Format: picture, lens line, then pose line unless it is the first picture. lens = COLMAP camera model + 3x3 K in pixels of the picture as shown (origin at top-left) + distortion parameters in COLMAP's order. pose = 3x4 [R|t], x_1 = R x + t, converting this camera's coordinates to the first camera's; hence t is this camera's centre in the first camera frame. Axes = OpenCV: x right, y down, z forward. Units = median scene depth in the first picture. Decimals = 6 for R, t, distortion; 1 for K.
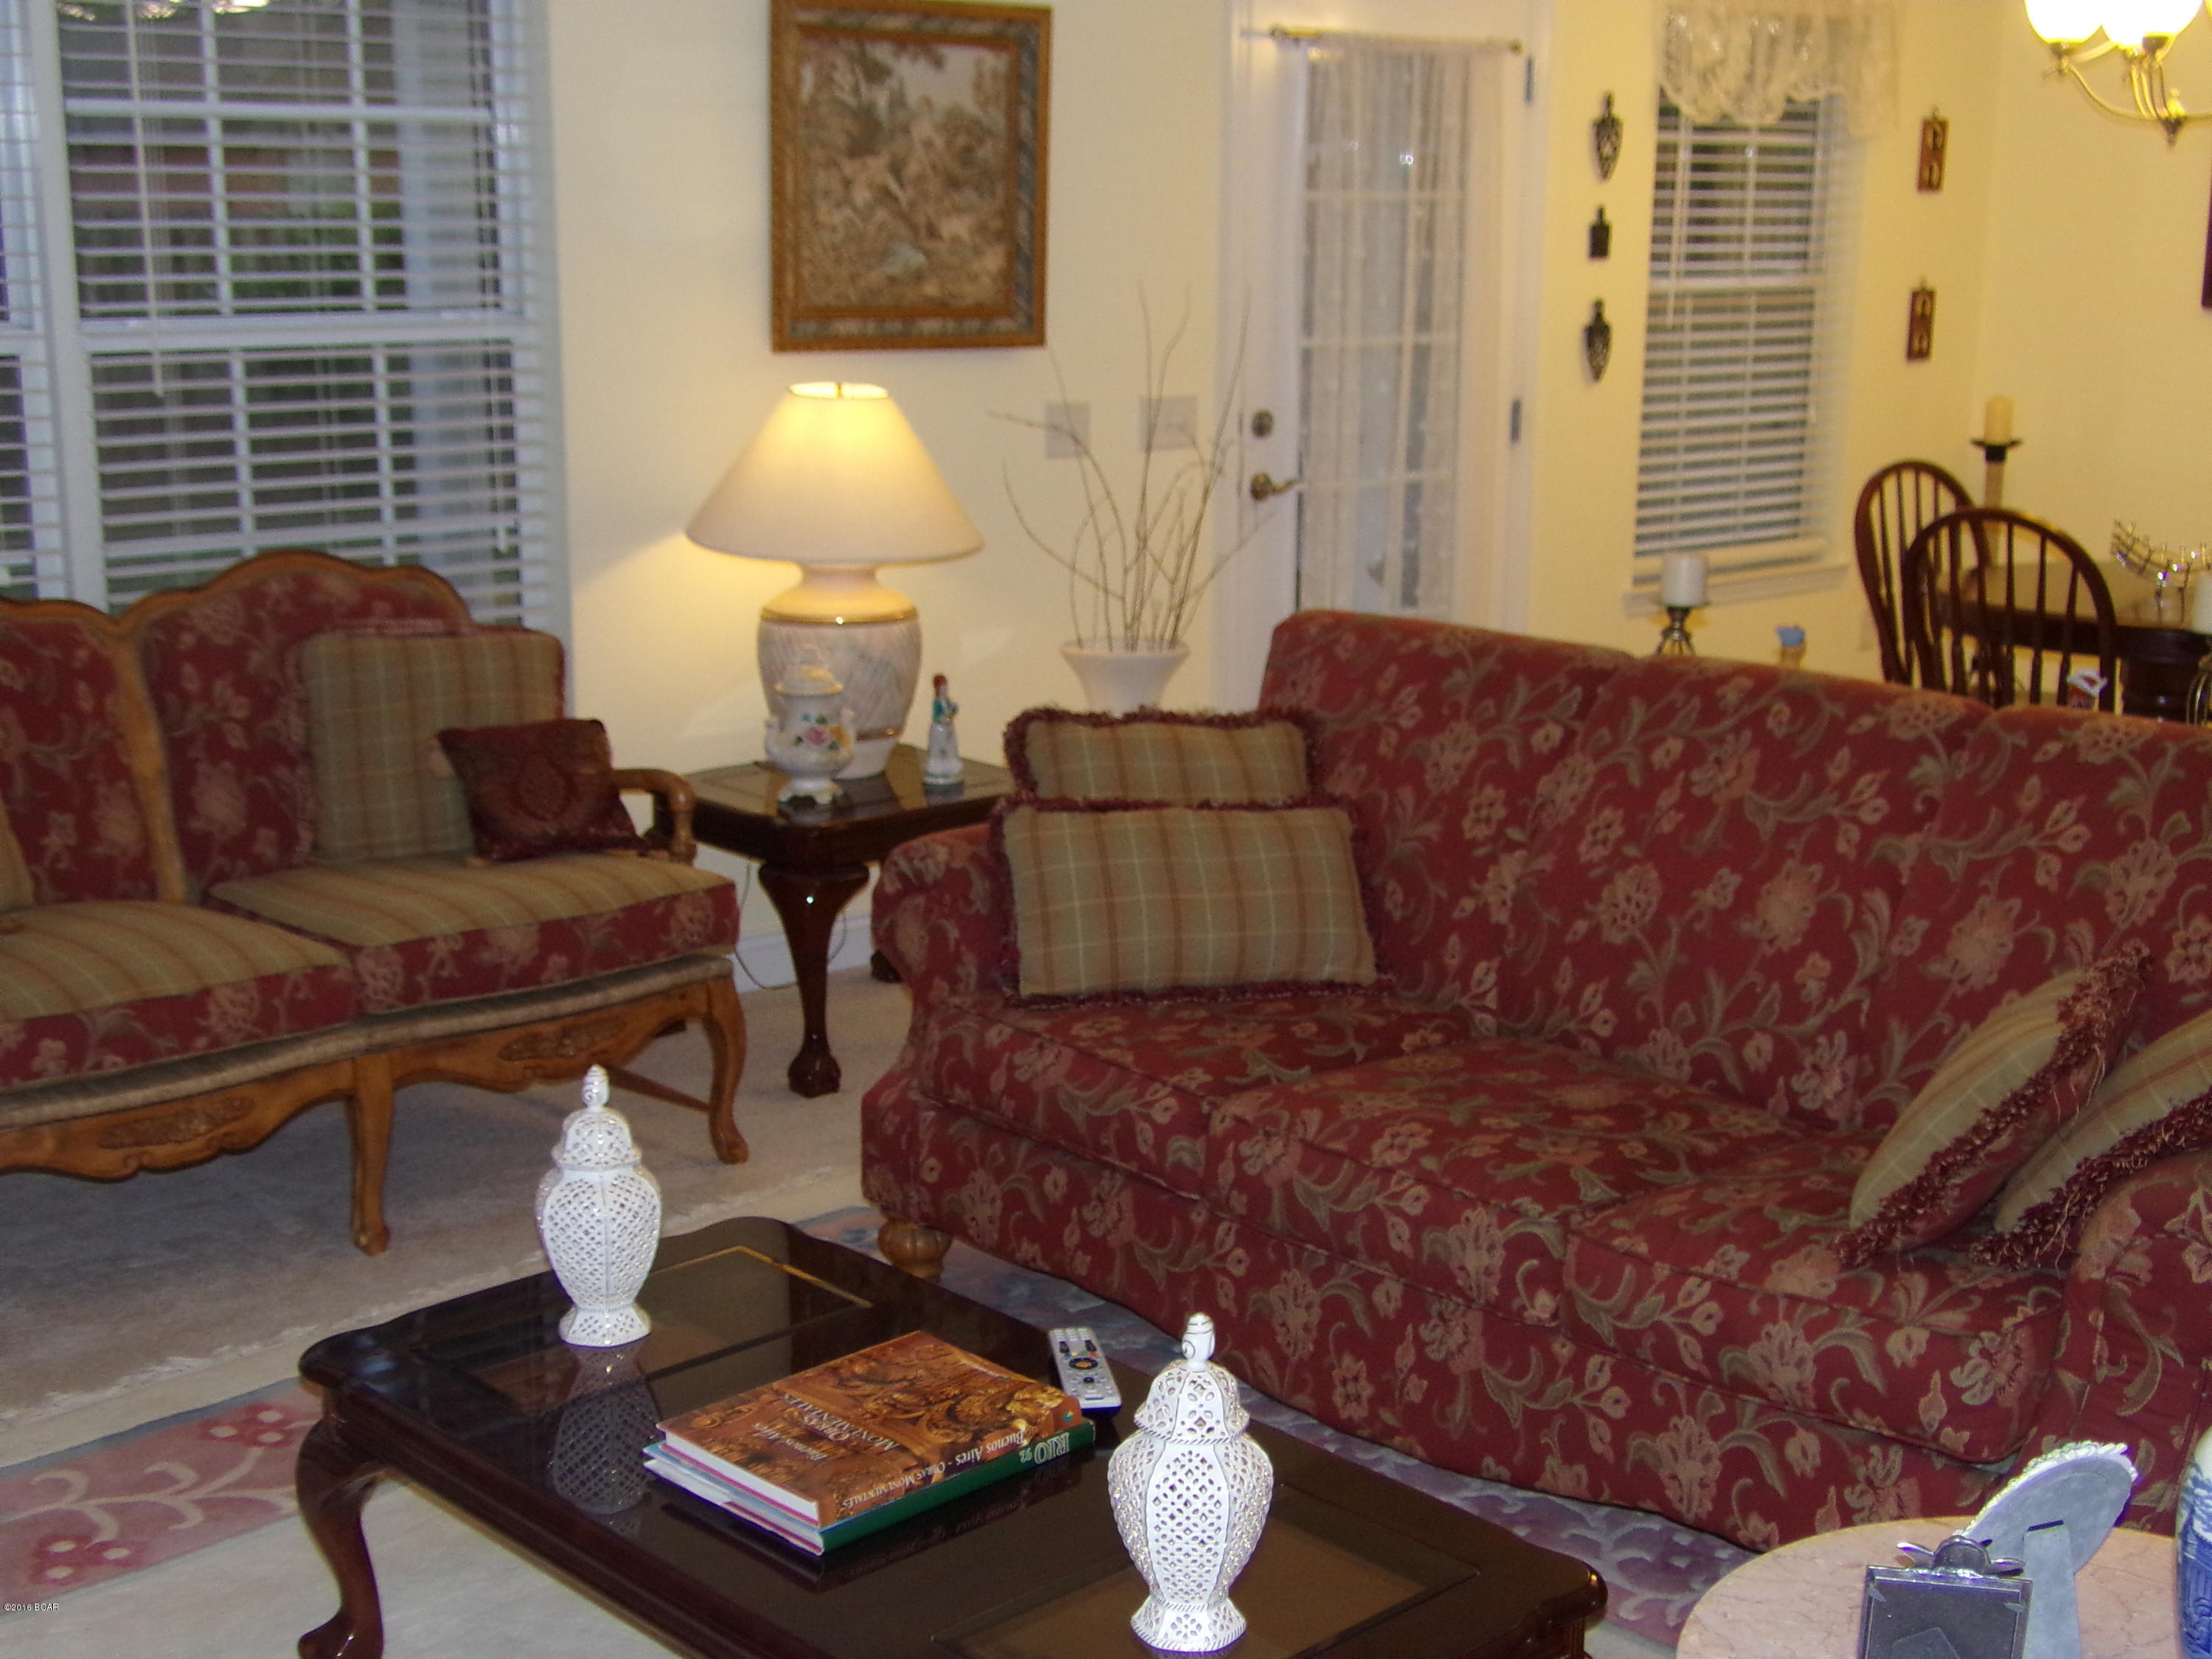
lens RADIAL K [[2877.6, 0, 1106.0], [0, 2877.6, 829.5], [0, 0, 1]] dist [-0.001166, 0.054439]
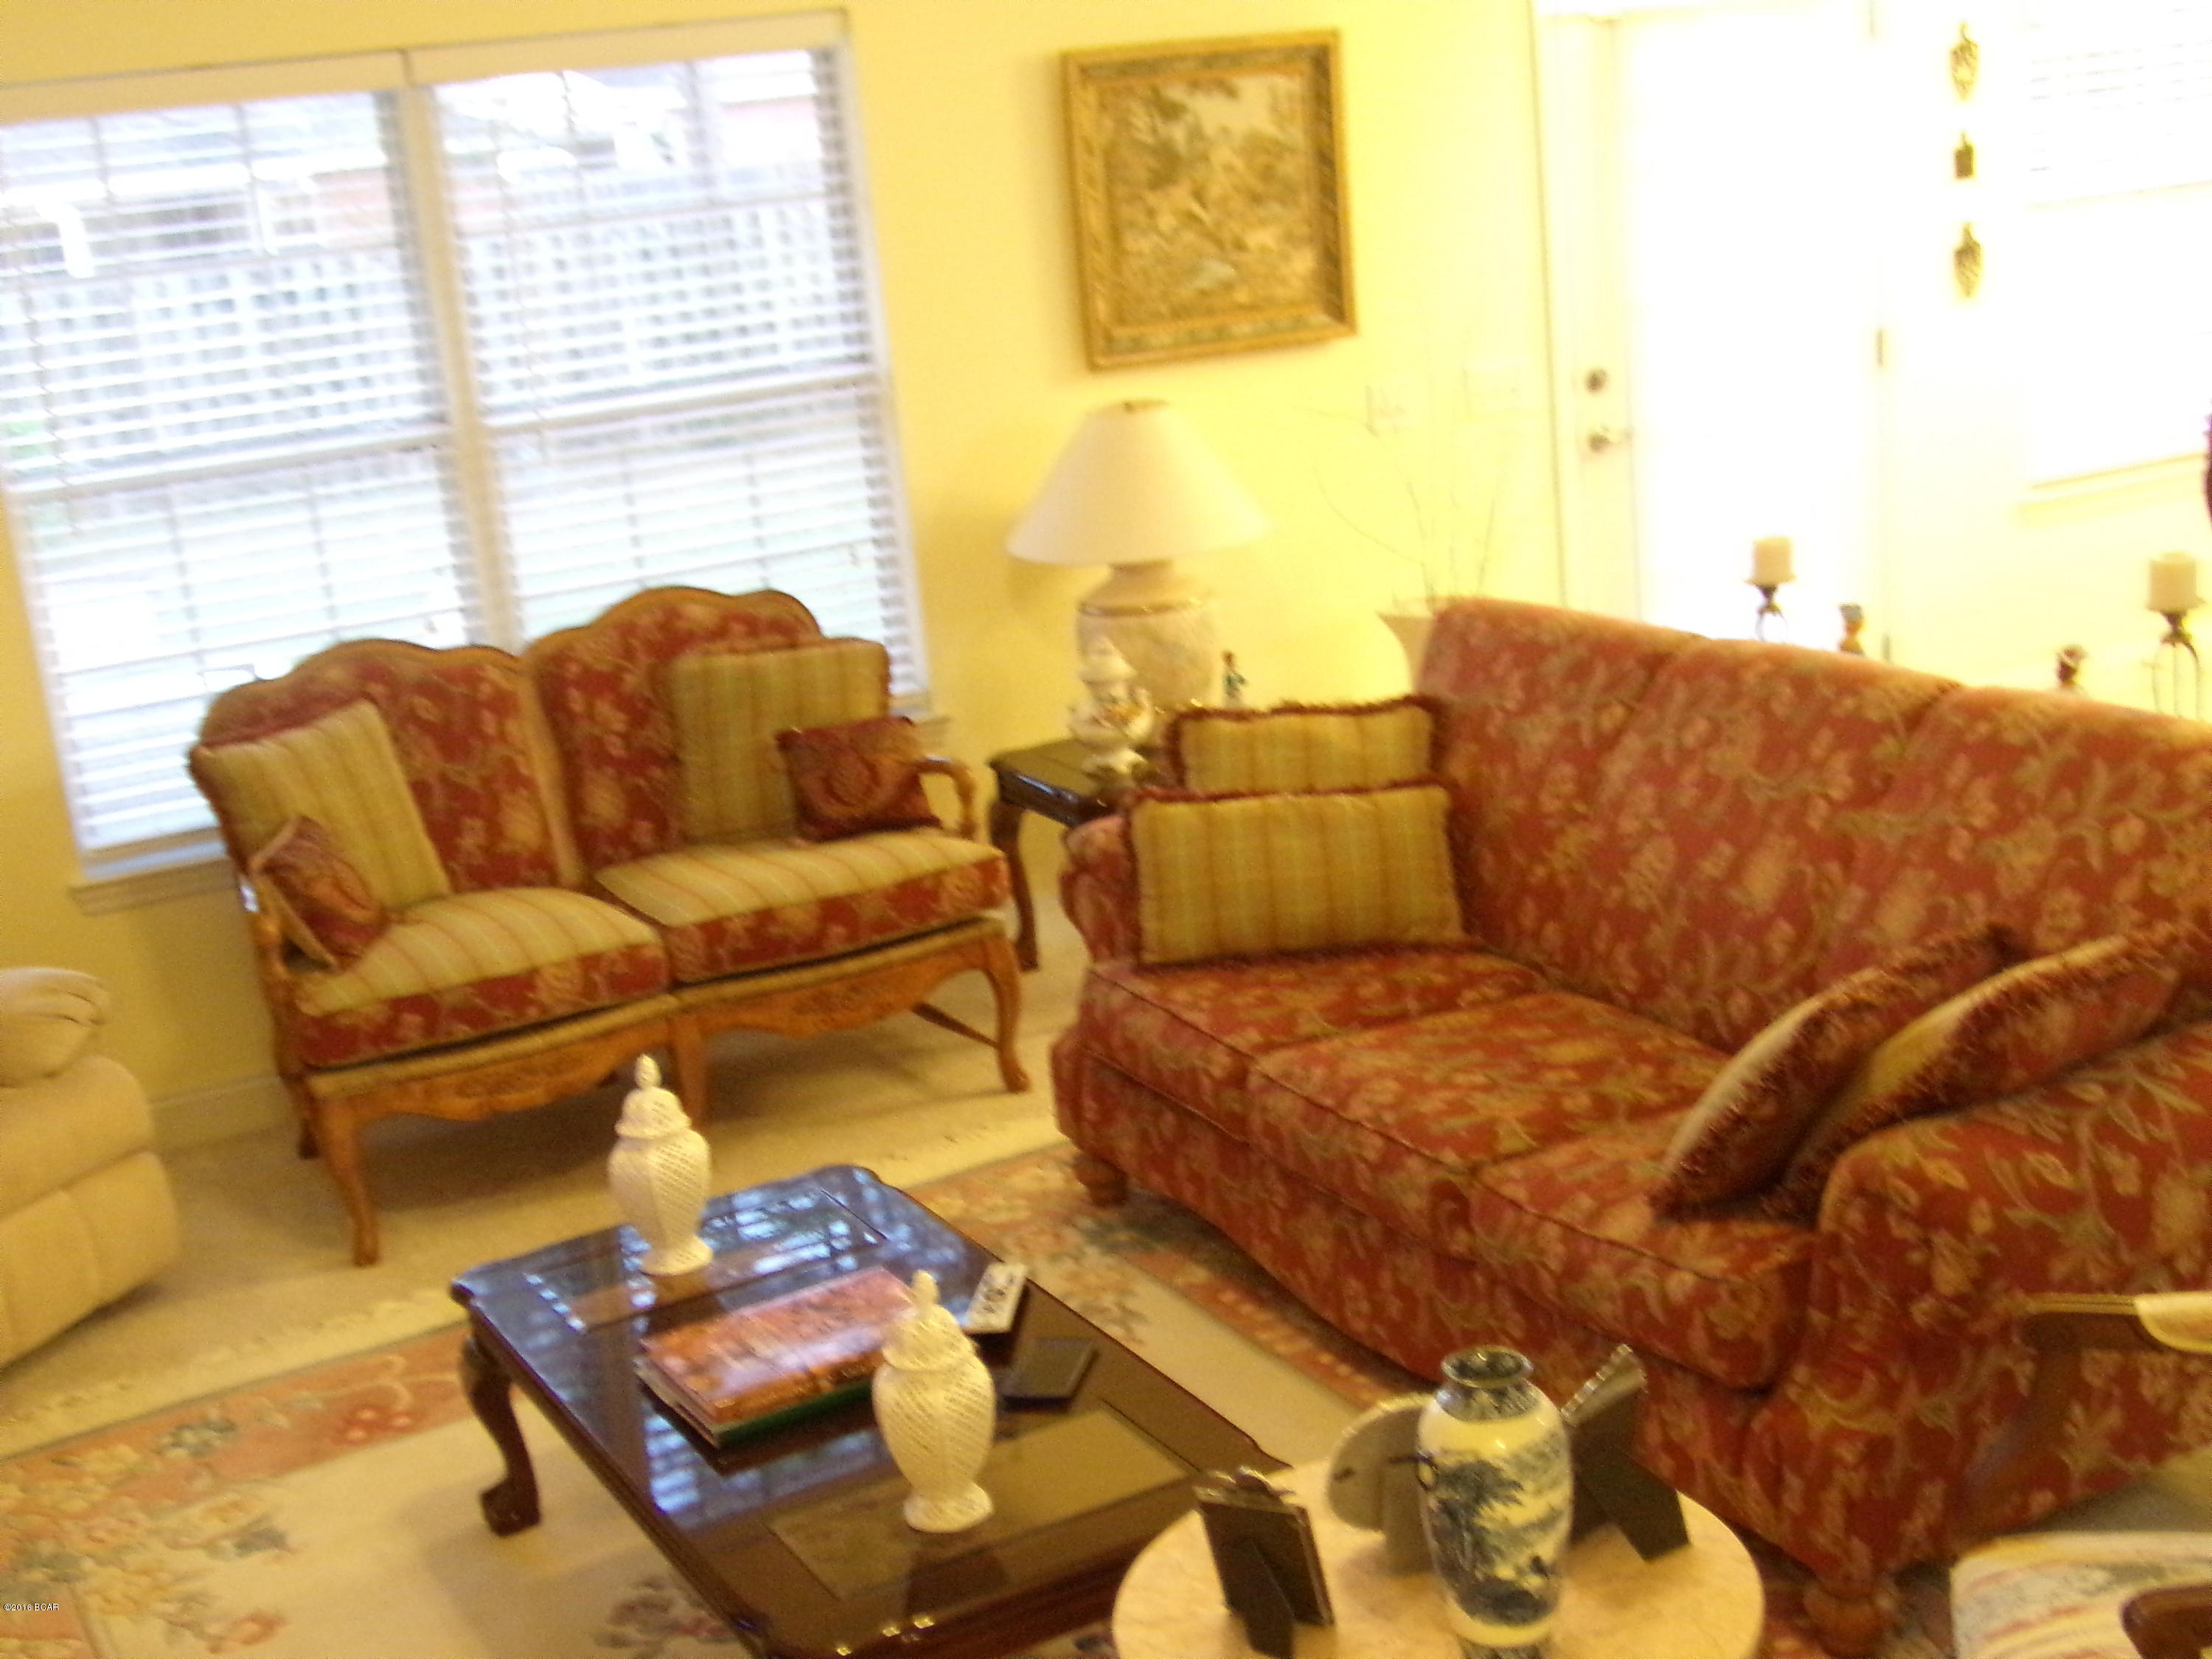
lens RADIAL K [[2784.3, 0, 1106.0], [0, 2784.3, 829.5], [0, 0, 1]] dist [-0.012444, -0.029619]
pose [[0.962059, -0.034947, -0.270595, 0.253813], [0.047990, 0.997975, 0.041735, -0.043122], [0.268589, -0.053138, 0.961788, -0.089768]]
